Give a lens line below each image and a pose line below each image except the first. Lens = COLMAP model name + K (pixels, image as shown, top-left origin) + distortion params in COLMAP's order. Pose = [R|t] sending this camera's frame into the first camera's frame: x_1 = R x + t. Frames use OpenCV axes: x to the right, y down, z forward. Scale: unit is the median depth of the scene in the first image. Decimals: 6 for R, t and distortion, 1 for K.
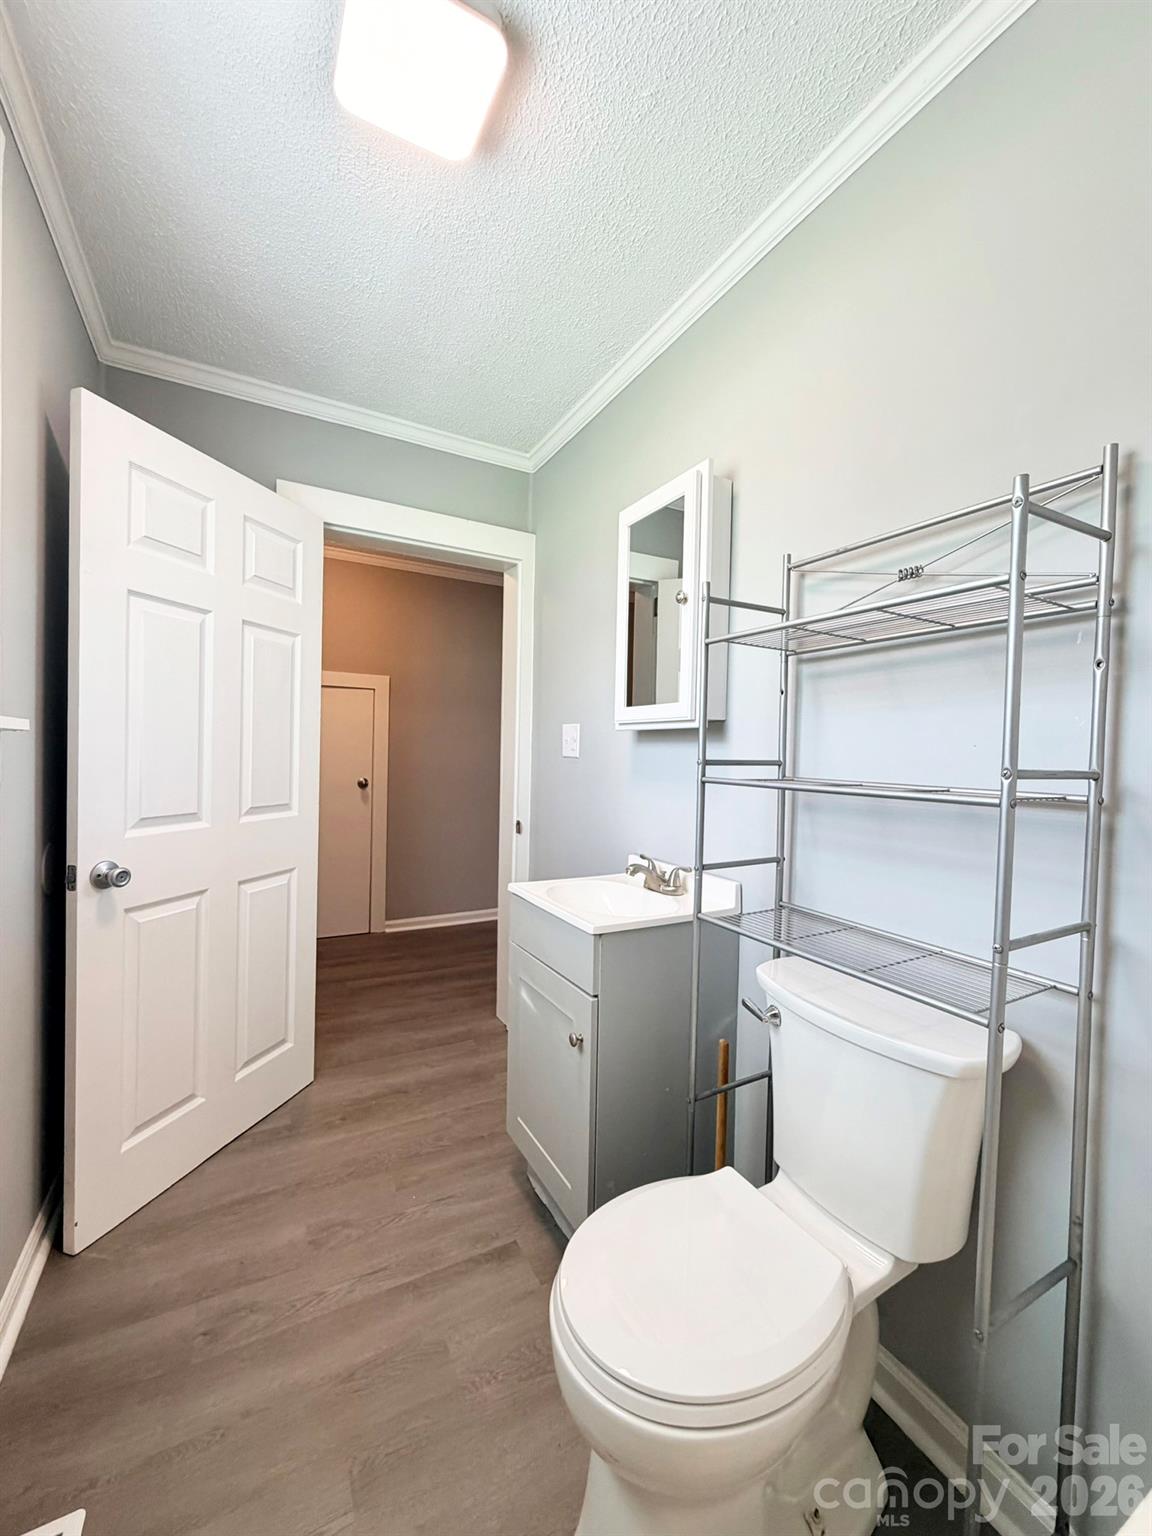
lens RADIAL K [[615.2, 0, 576.0], [0, 615.2, 768.0], [0, 0, 1]] dist [-0.000548, 0.000944]
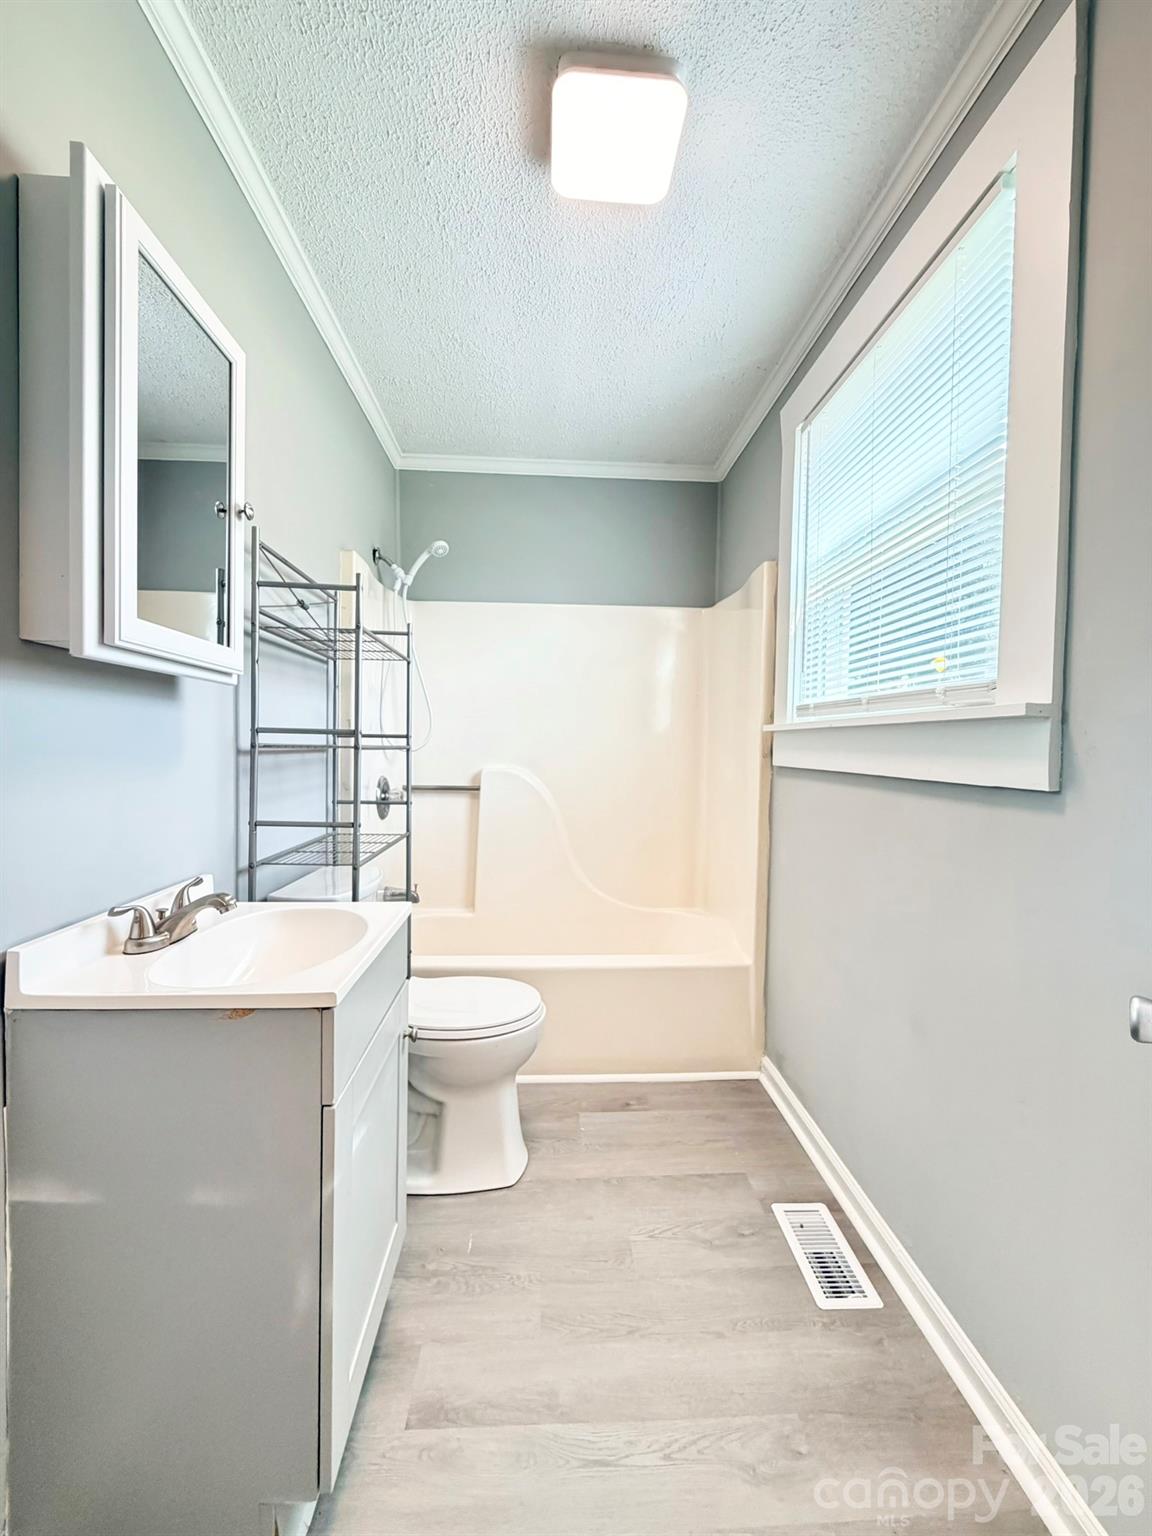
lens RADIAL K [[615.2, 0, 576.0], [0, 615.2, 768.0], [0, 0, 1]] dist [-0.000548, 0.000944]
pose [[-0.899691, -0.062392, 0.432046, -0.668852], [-0.032638, 0.996577, 0.075952, -0.039535], [-0.435306, 0.054232, -0.898648, 1.915524]]
